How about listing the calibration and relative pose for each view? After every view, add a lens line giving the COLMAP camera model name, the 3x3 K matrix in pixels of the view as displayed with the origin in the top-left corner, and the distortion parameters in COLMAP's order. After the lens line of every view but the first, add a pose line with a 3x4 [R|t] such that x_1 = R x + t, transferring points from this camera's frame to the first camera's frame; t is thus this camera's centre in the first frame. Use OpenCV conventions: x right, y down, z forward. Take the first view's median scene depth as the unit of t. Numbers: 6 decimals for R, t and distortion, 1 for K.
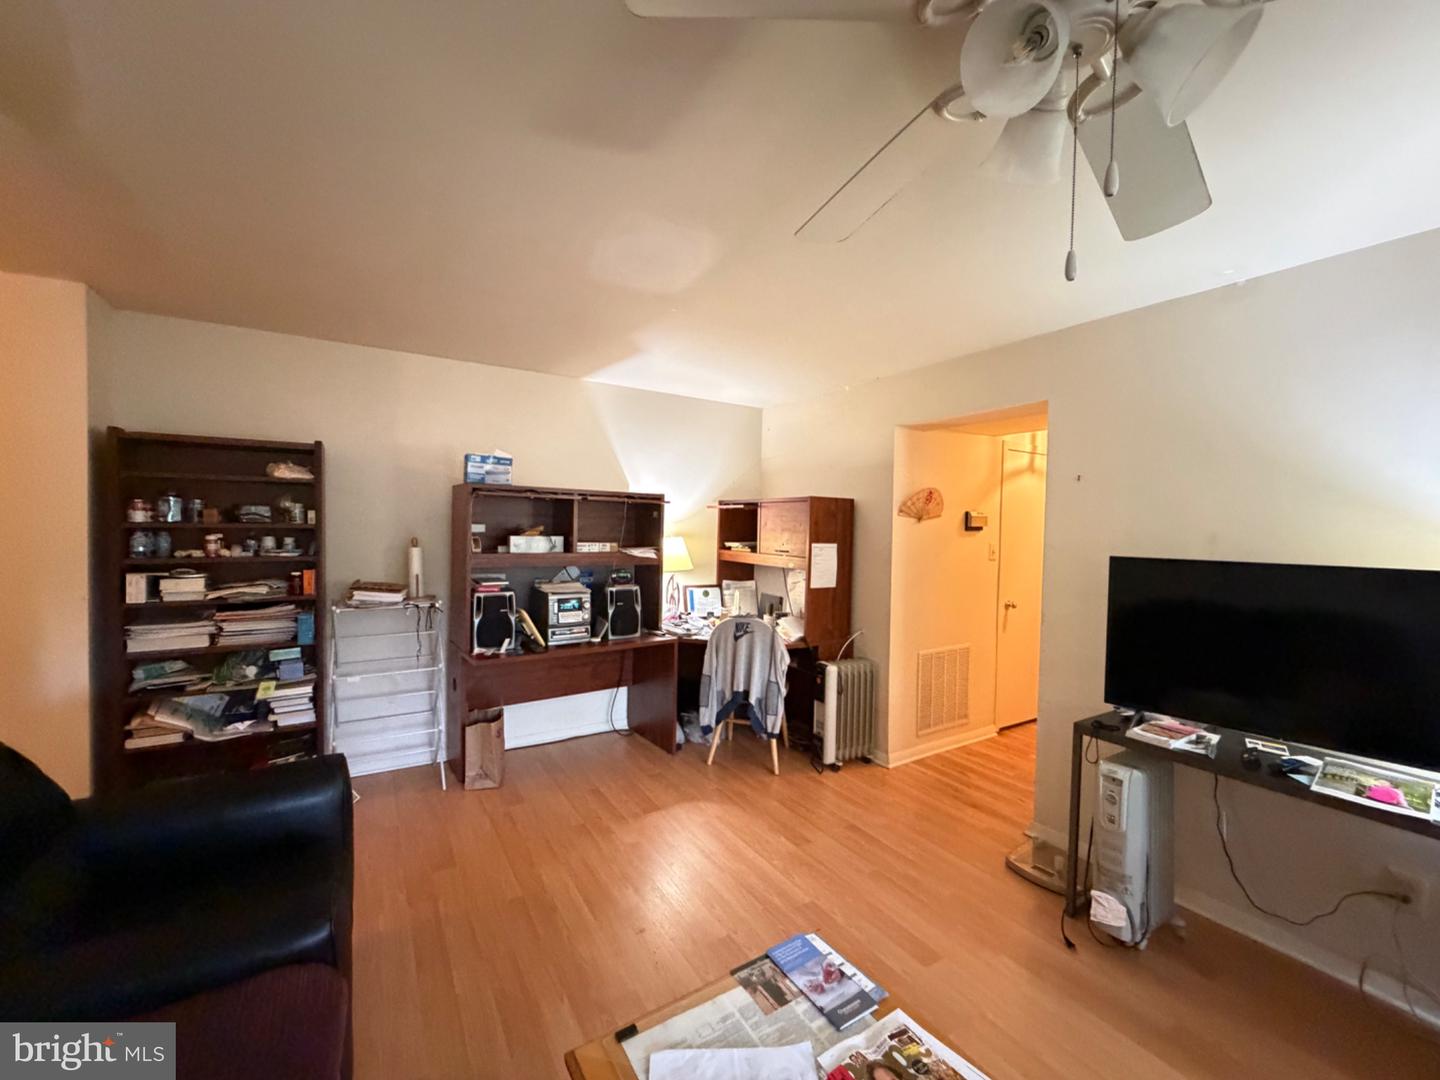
lens RADIAL K [[573.4, 0, 714.1], [0, 573.4, 540.1], [0, 0, 1]] dist [-0.001396, -0.000199]
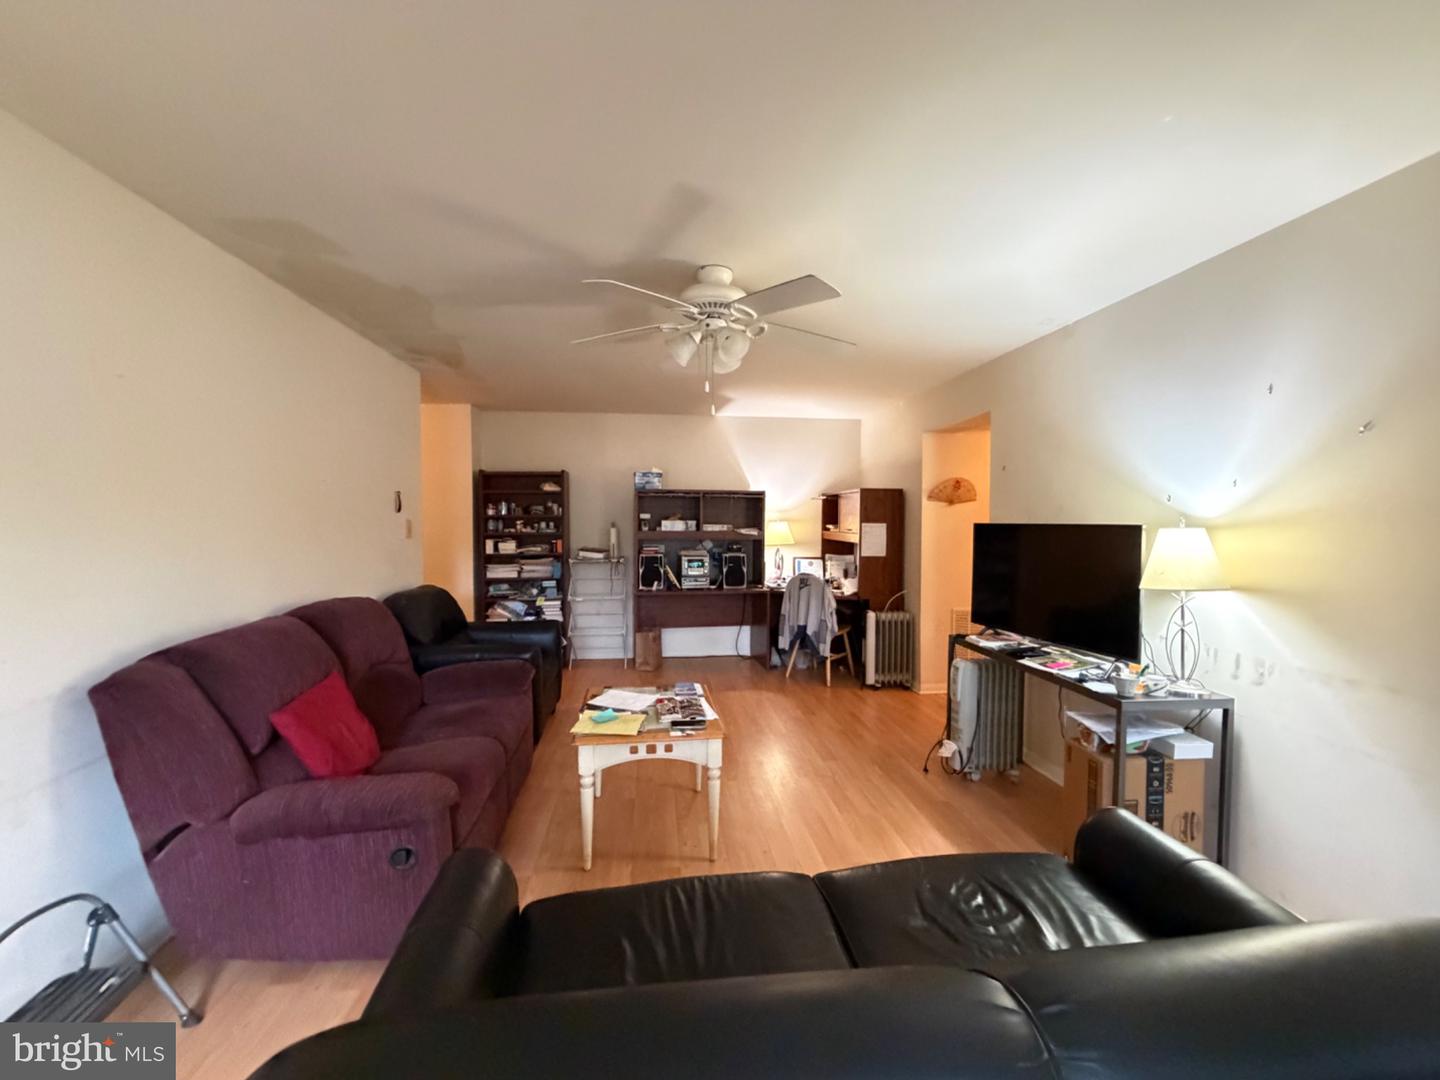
lens RADIAL K [[573.4, 0, 715.4], [0, 573.4, 539.1], [0, 0, 1]] dist [-0.001396, -0.000199]
pose [[0.904460, -0.002436, -0.426552, 0.480442], [0.004704, 0.999980, 0.004263, 0.040047], [0.426533, -0.005862, 0.904453, -0.412498]]
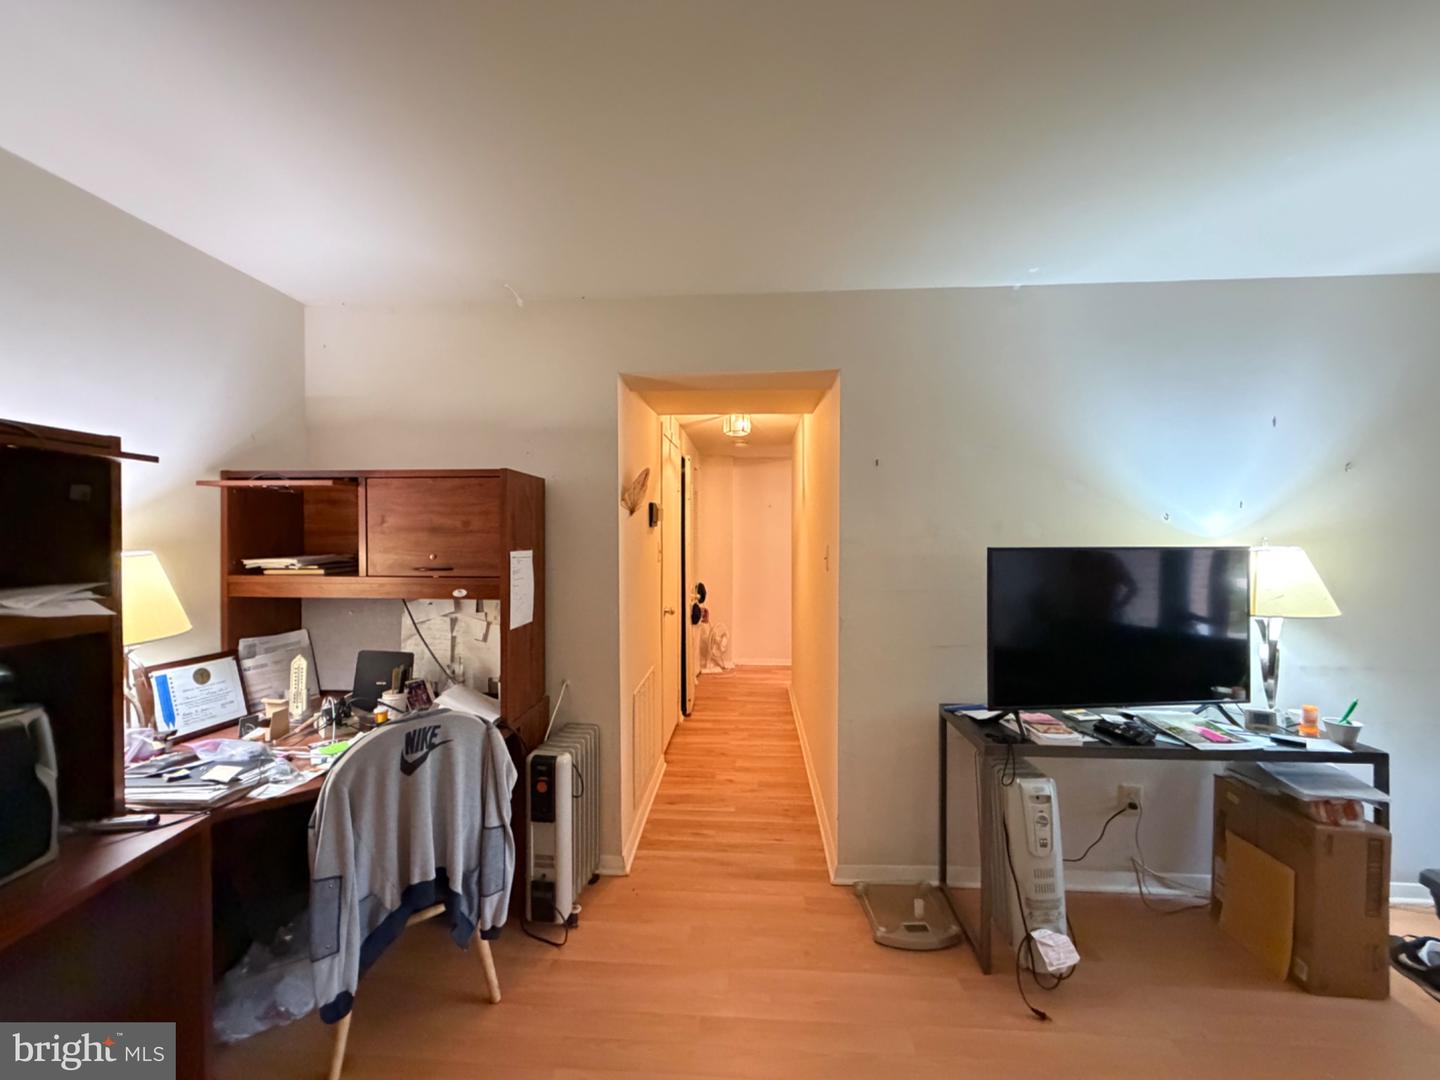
lens RADIAL K [[573.4, 0, 716.1], [0, 573.4, 541.5], [0, 0, 1]] dist [-0.001396, -0.000199]
pose [[0.579512, -0.032986, 0.814296, -0.191653], [0.033946, 0.999290, 0.016321, -0.007392], [-0.814257, 0.018184, 0.580220, 0.554419]]
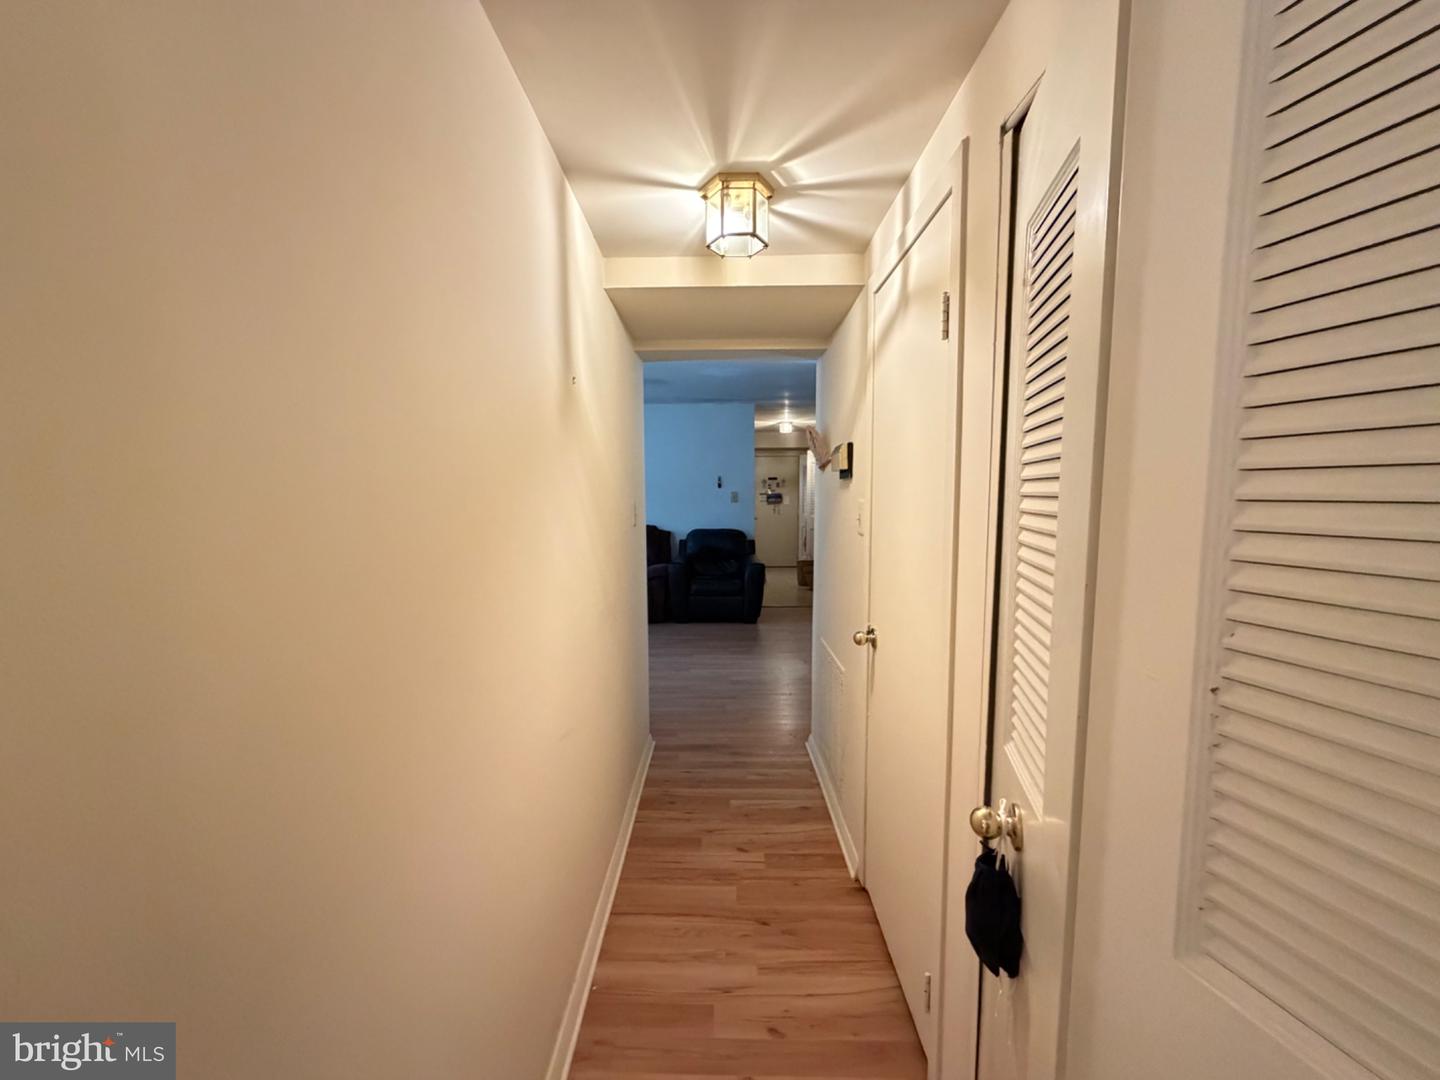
lens RADIAL K [[573.4, 0, 718.9], [0, 573.4, 541.7], [0, 0, 1]] dist [-0.001396, -0.000199]
pose [[-0.526978, 0.062090, -0.847608, 1.199874], [-0.022596, 0.995952, 0.087006, -0.003975], [0.849578, 0.065003, -0.523442, 1.436029]]
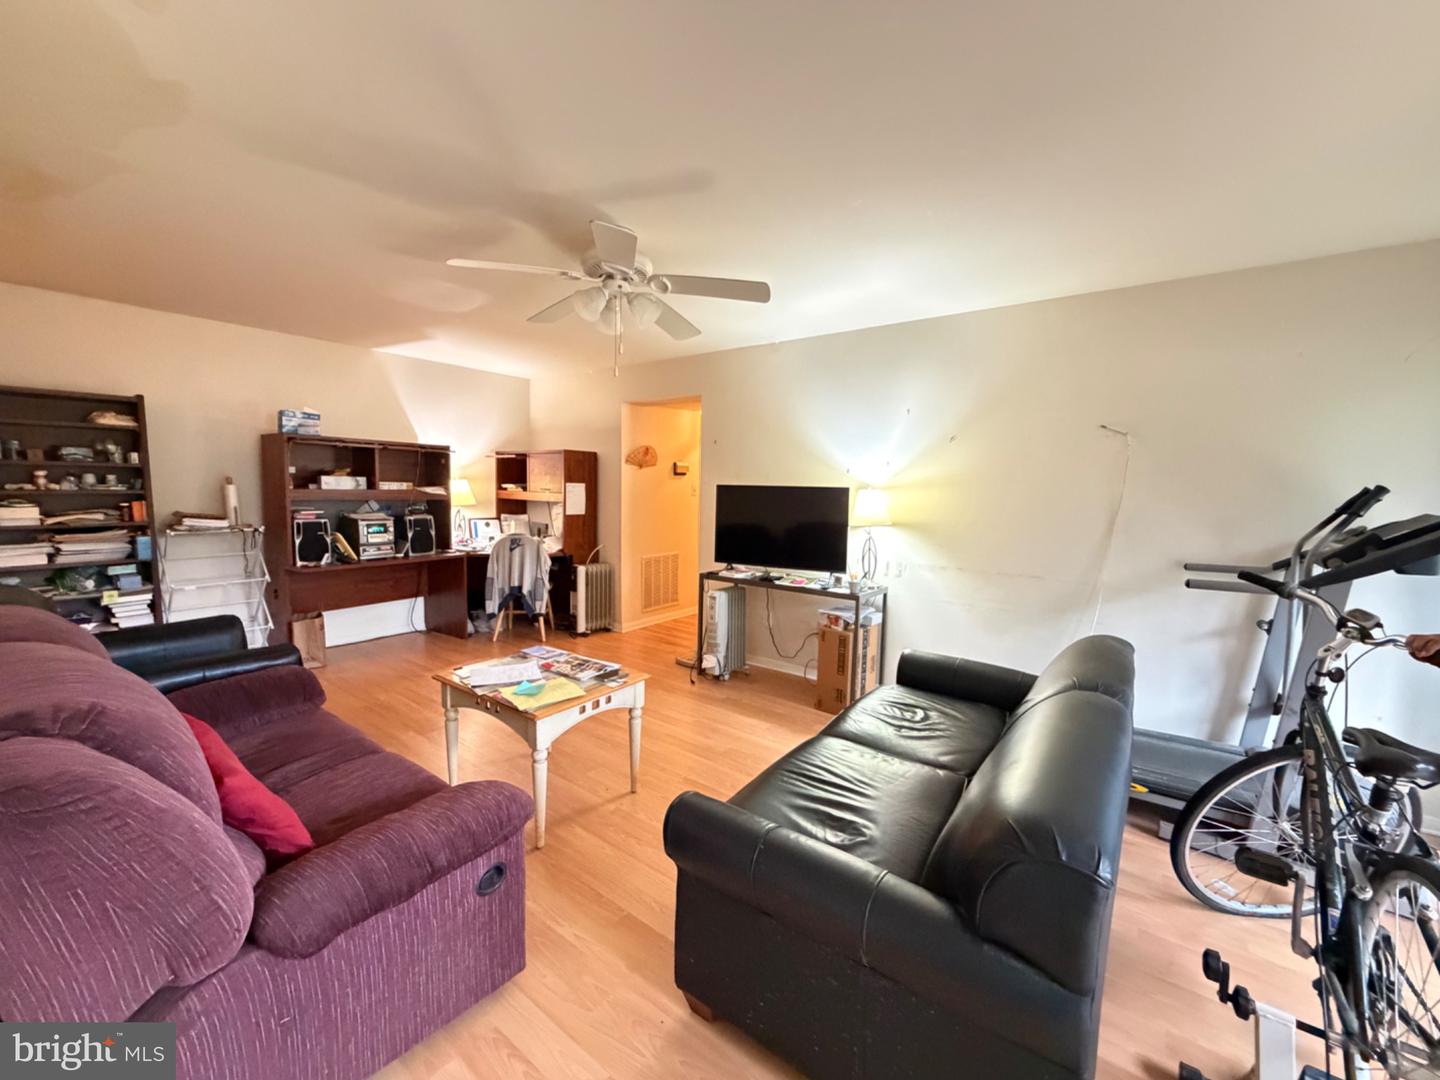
lens RADIAL K [[573.4, 0, 713.7], [0, 573.4, 539.0], [0, 0, 1]] dist [-0.001396, -0.000199]
pose [[0.934496, -0.033667, 0.354378, 0.004915], [0.006640, 0.996993, 0.077208, 0.040449], [-0.355912, -0.069798, 0.931909, -0.513510]]
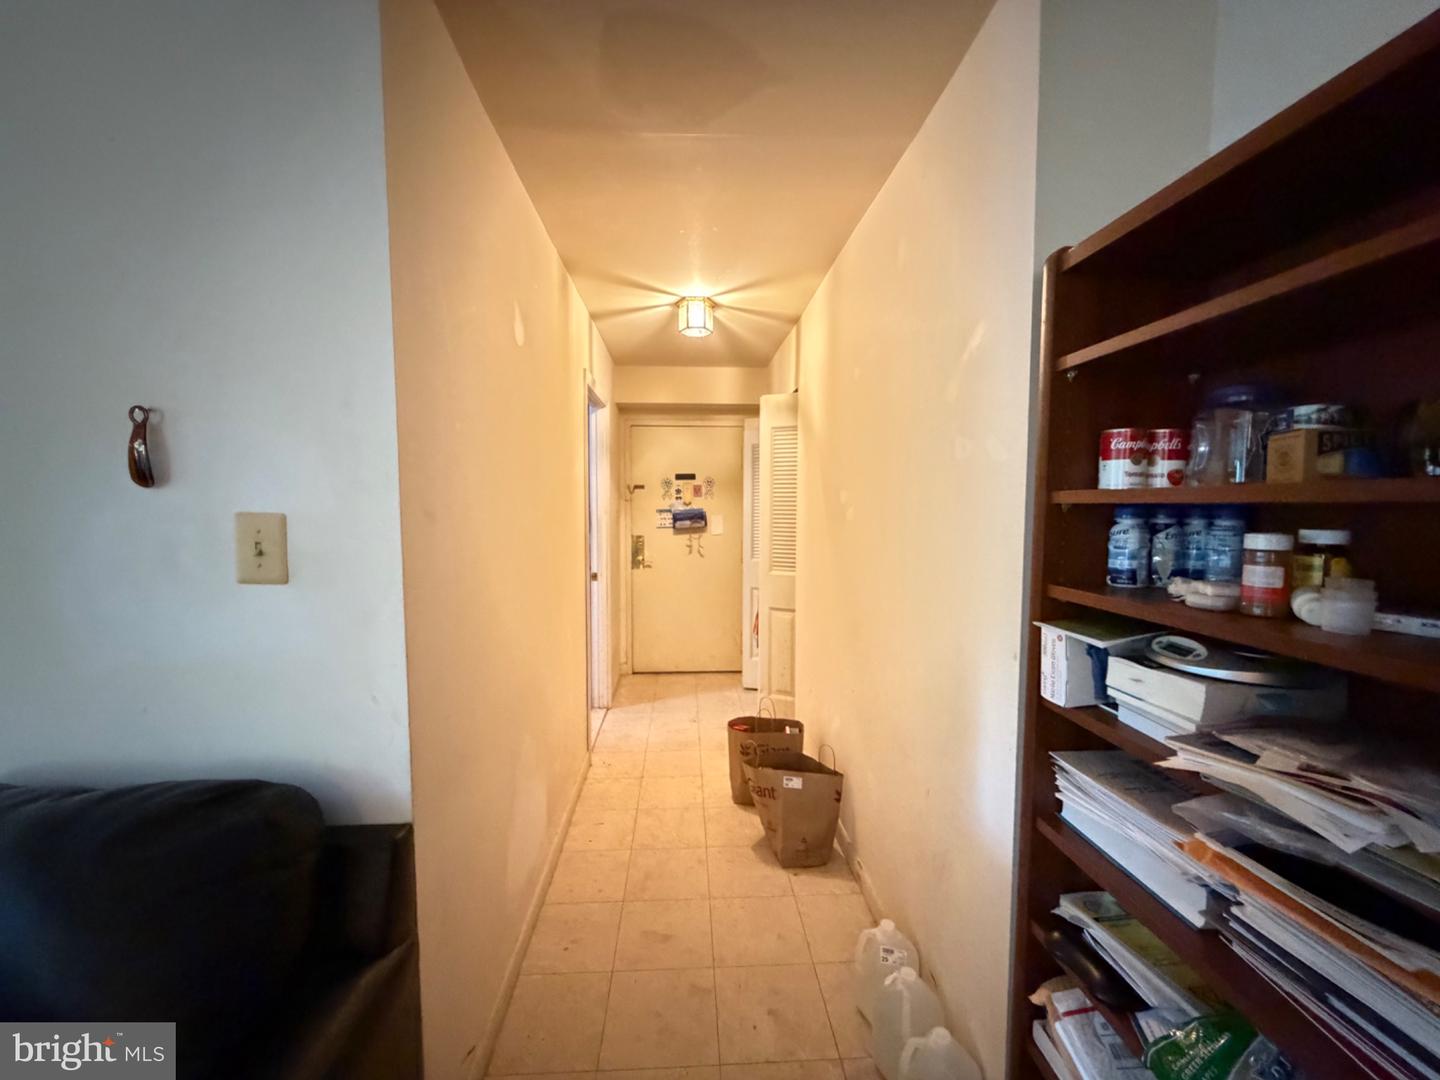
lens RADIAL K [[573.4, 0, 716.7], [0, 573.4, 545.3], [0, 0, 1]] dist [-0.001396, -0.000199]
pose [[-0.470078, 0.052007, -0.881091, -0.438468], [-0.020775, 0.997334, 0.069952, -0.013091], [0.882380, 0.051188, -0.467745, 0.749790]]
